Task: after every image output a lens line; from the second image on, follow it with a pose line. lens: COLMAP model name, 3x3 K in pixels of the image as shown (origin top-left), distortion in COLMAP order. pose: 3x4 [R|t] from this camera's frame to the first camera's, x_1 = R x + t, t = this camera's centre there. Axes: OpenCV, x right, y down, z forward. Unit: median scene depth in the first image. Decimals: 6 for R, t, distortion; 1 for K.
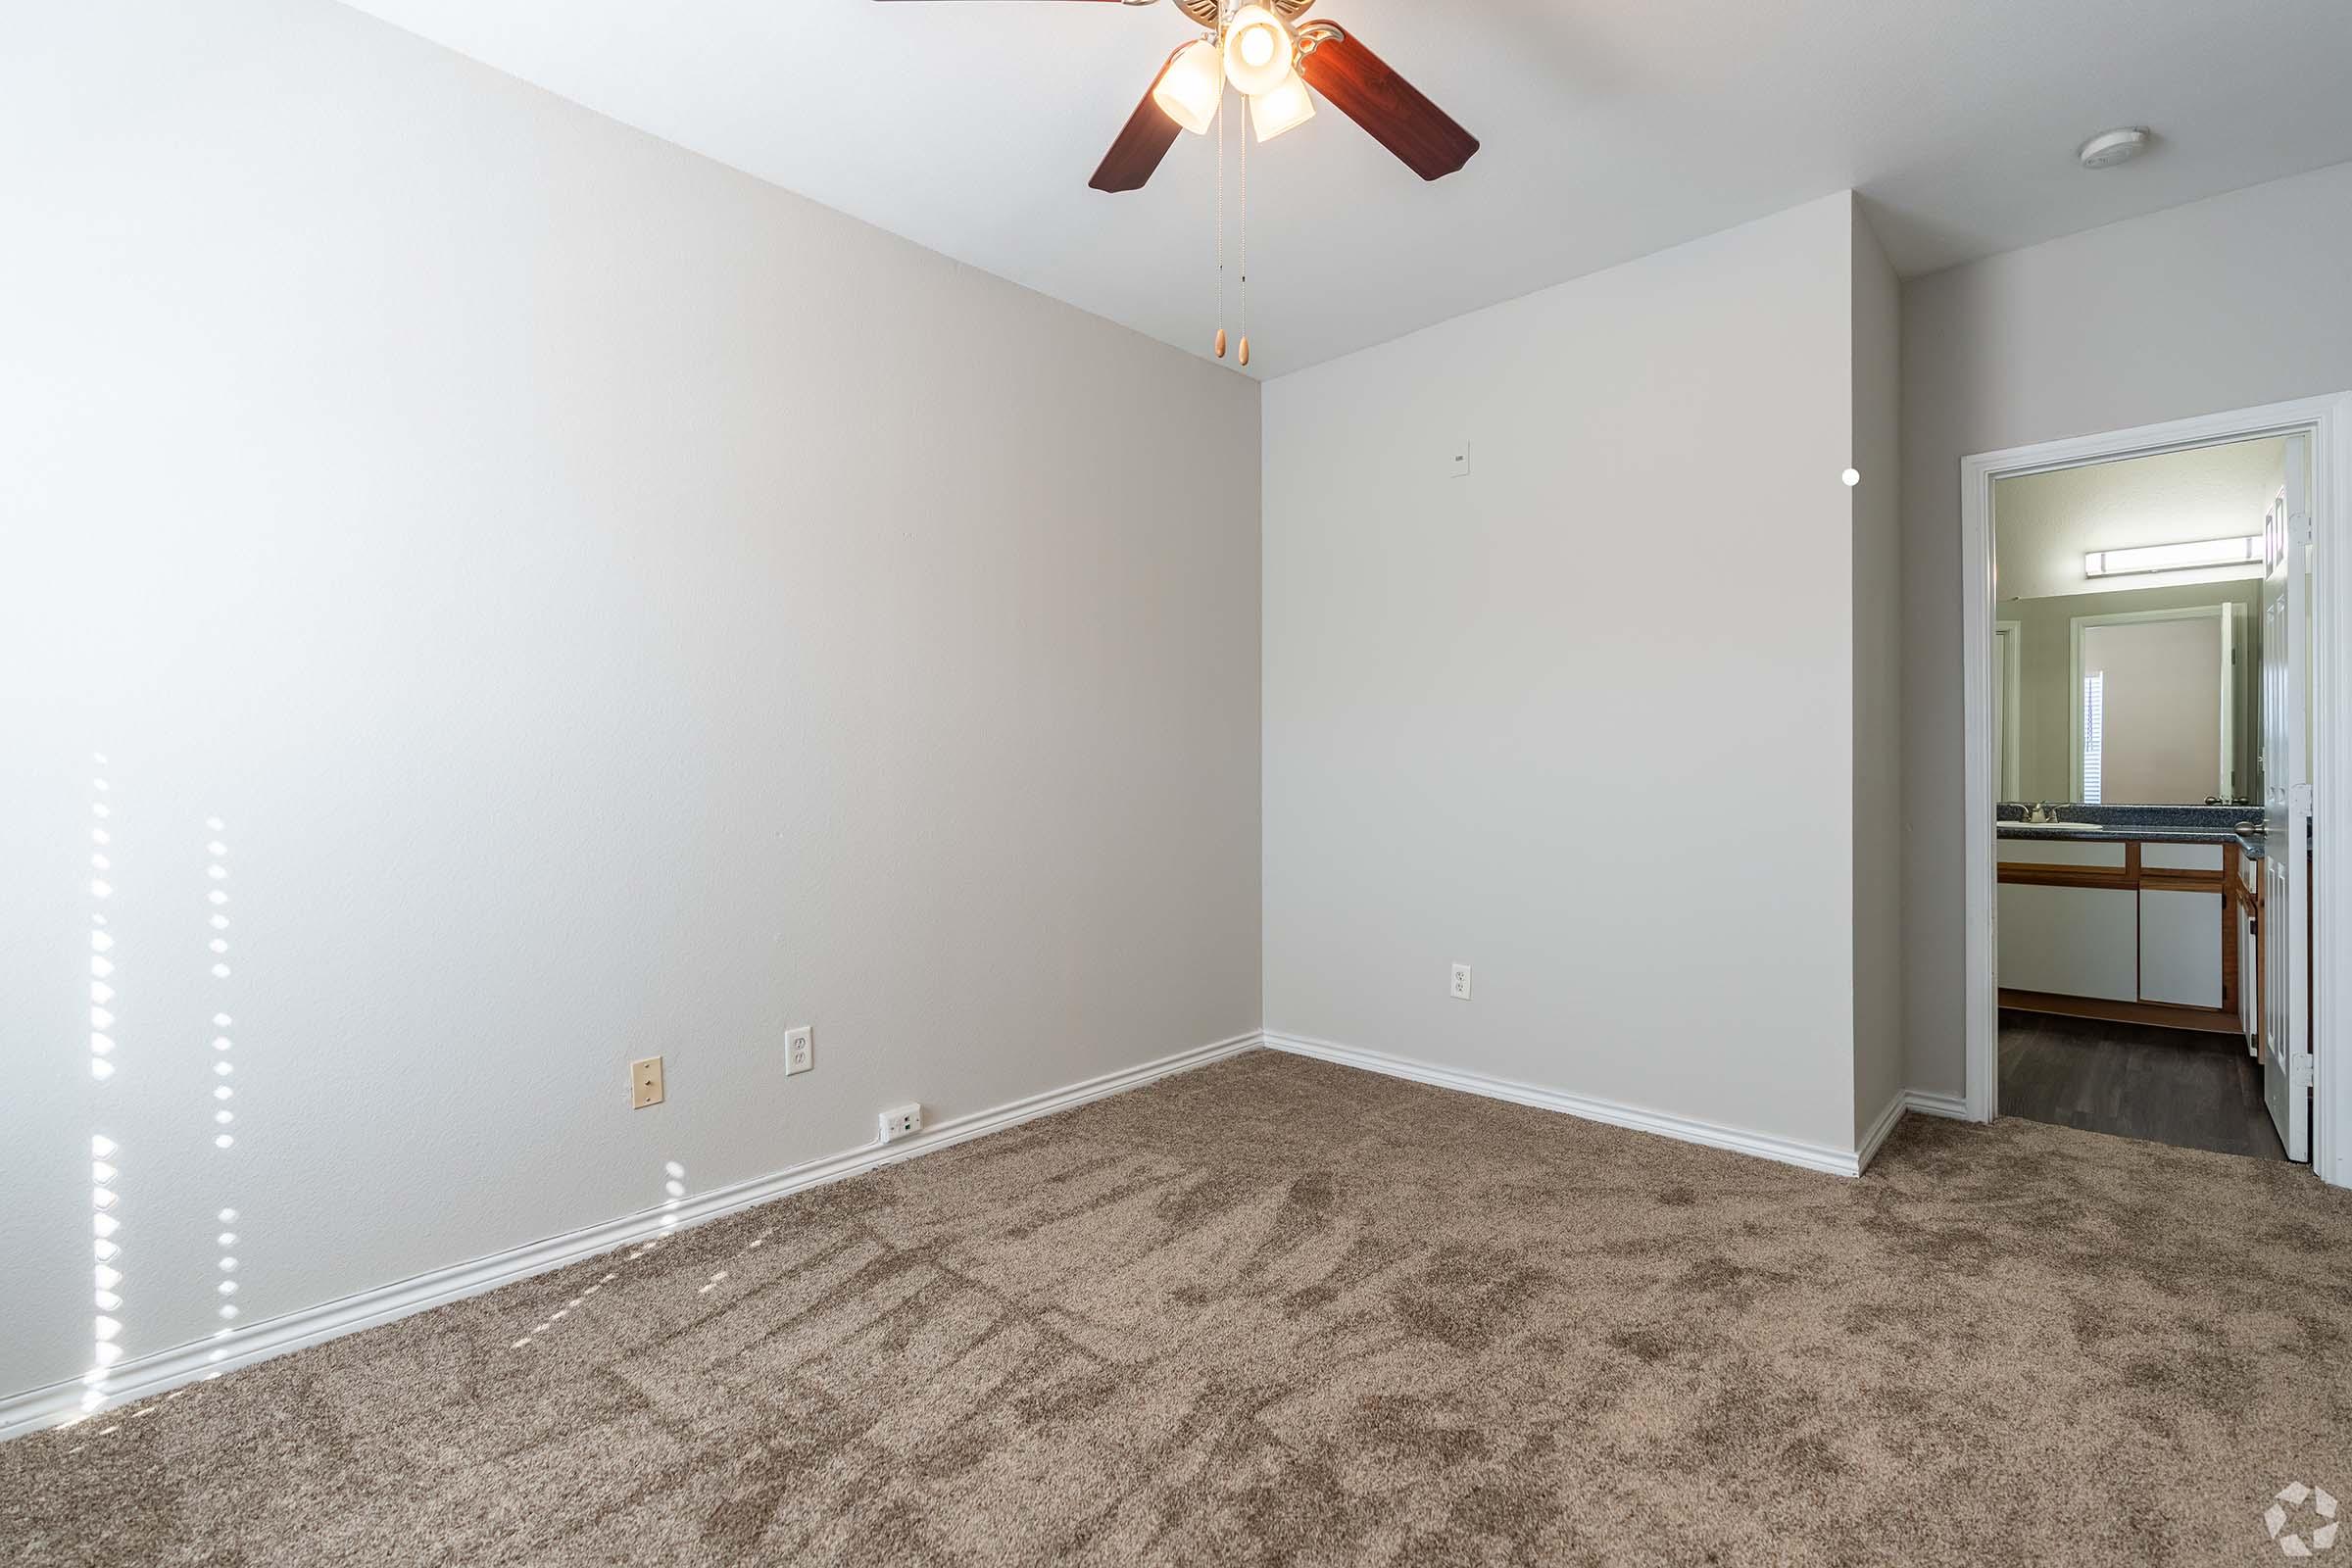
lens RADIAL K [[1059.5, 0, 1240.3], [0, 1059.5, 772.6], [0, 0, 1]] dist [-0.001991, 0.000337]
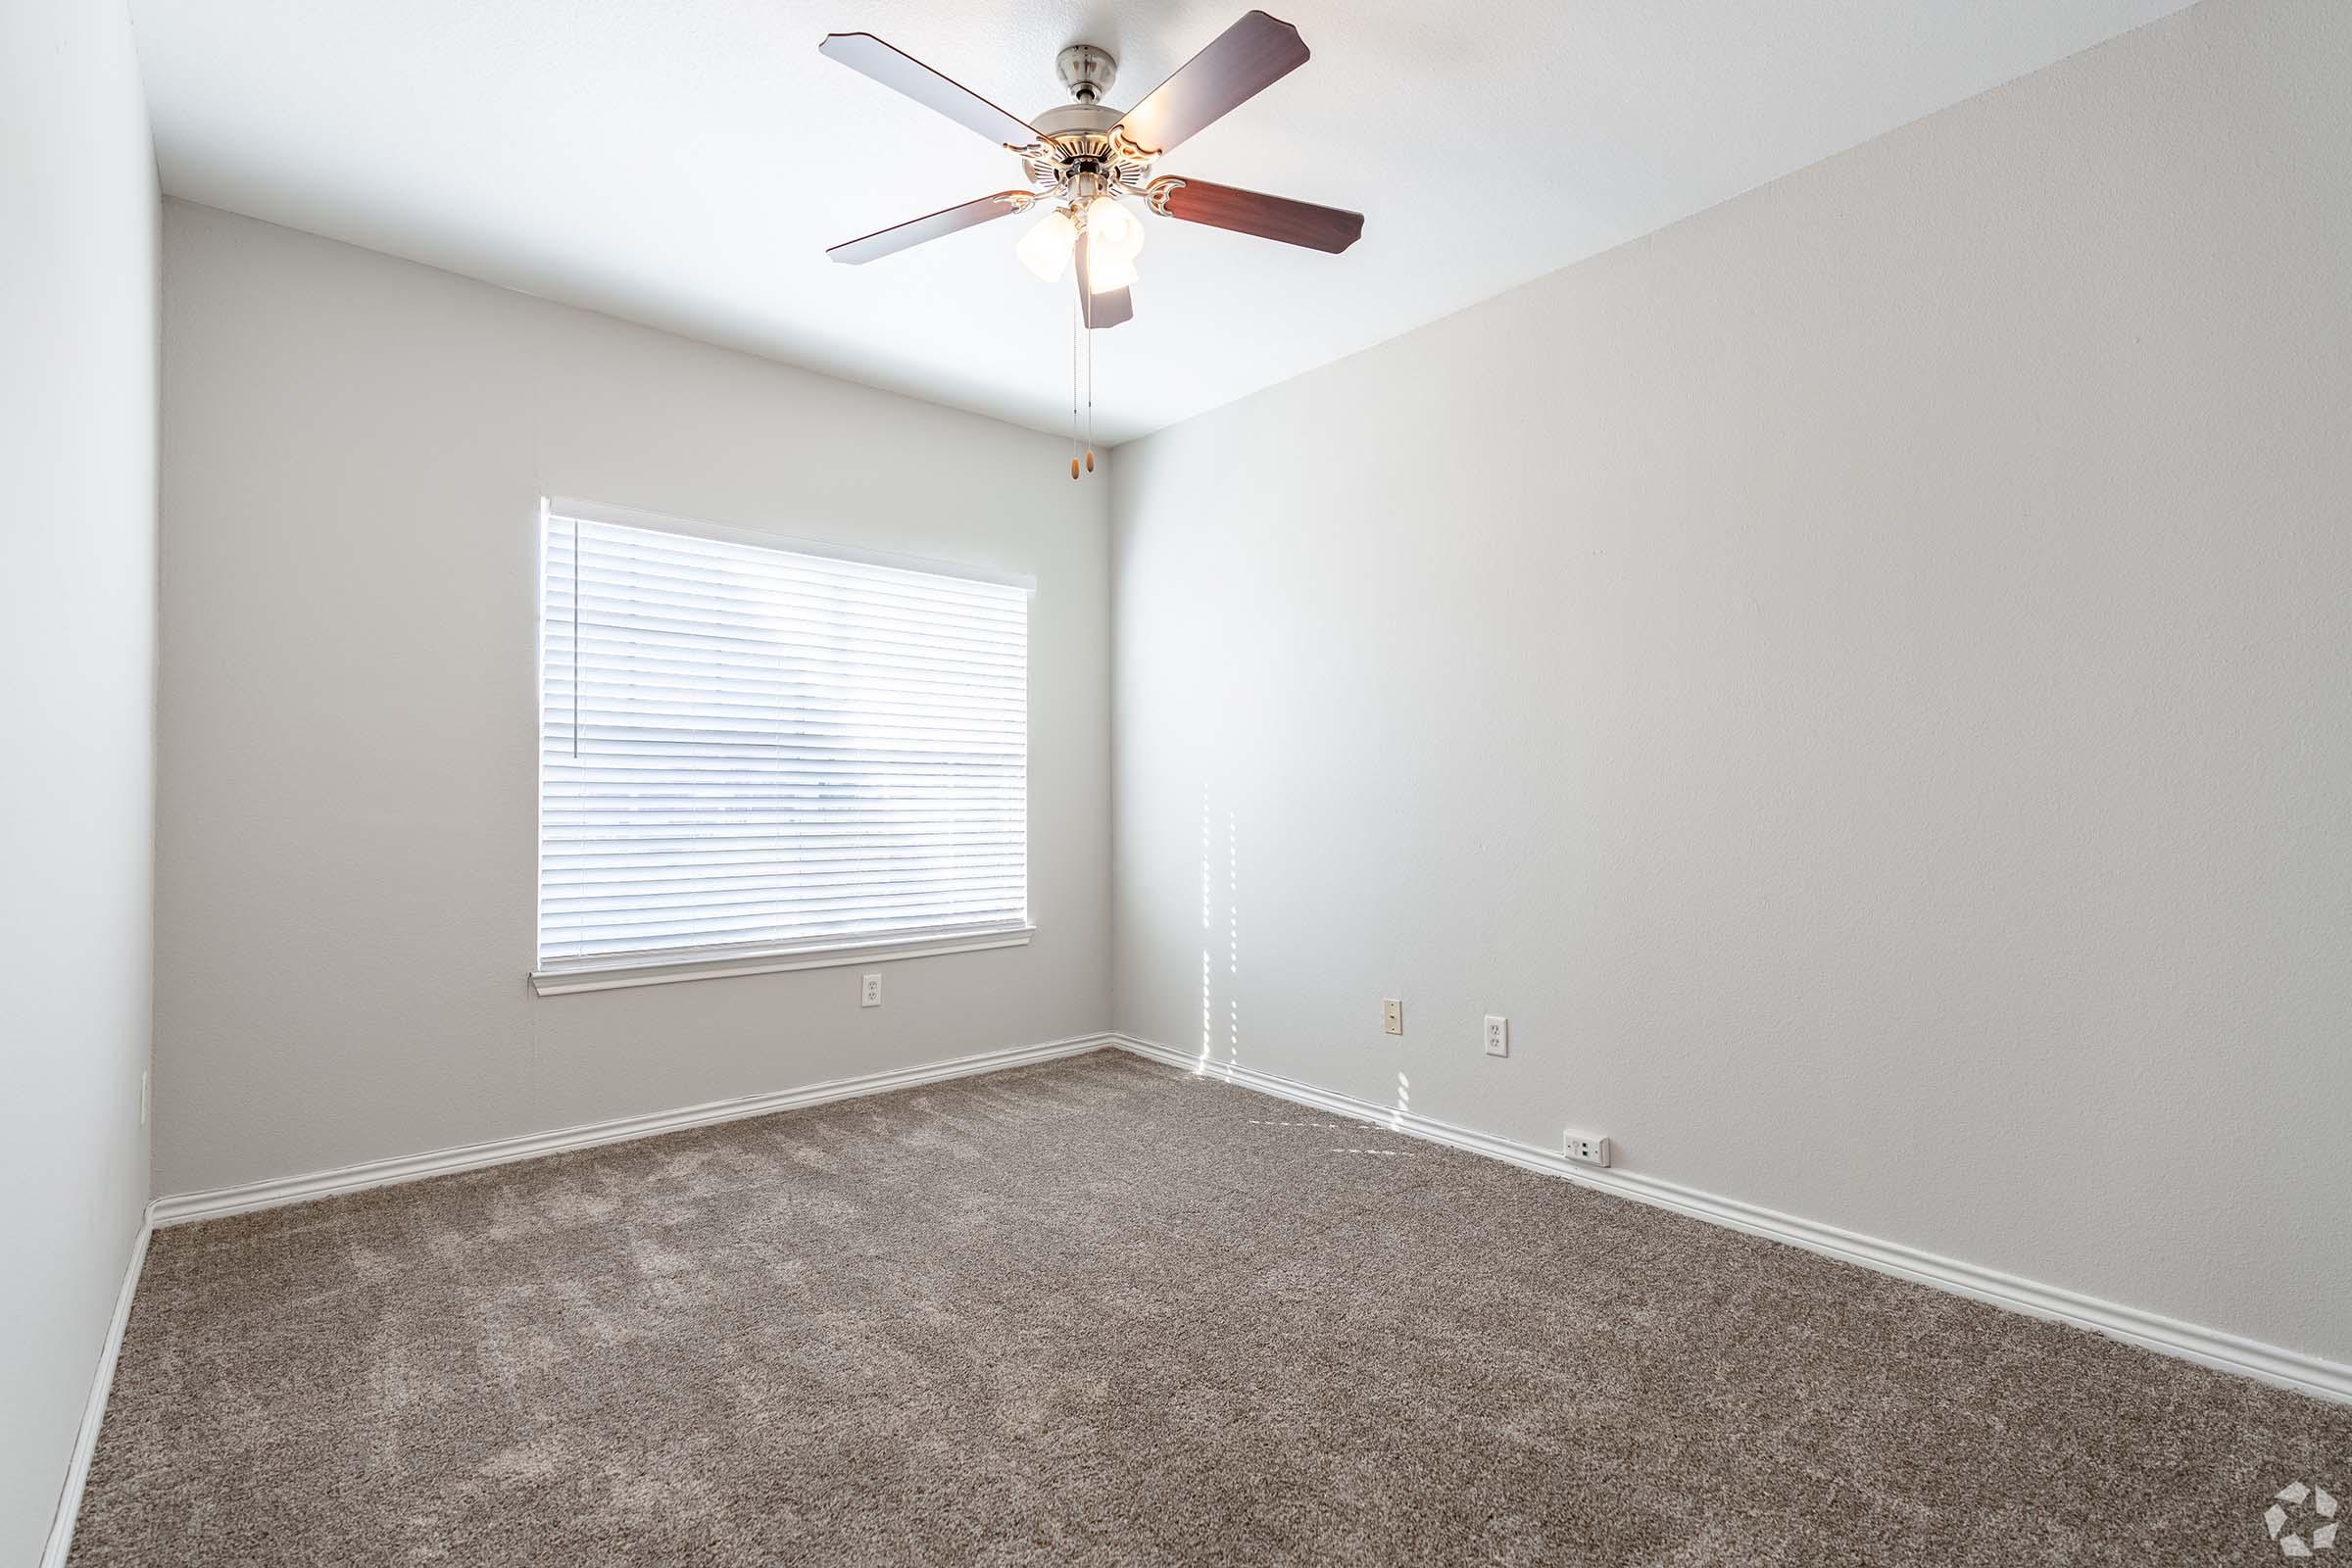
lens RADIAL K [[1059.5, 0, 1179.5], [0, 1059.5, 787.5], [0, 0, 1]] dist [-0.001991, 0.000337]
pose [[-0.122224, -0.002978, -0.992498, 0.748205], [-0.008431, 0.999963, -0.001963, -0.002139], [0.992467, 0.008128, -0.122245, 0.776144]]
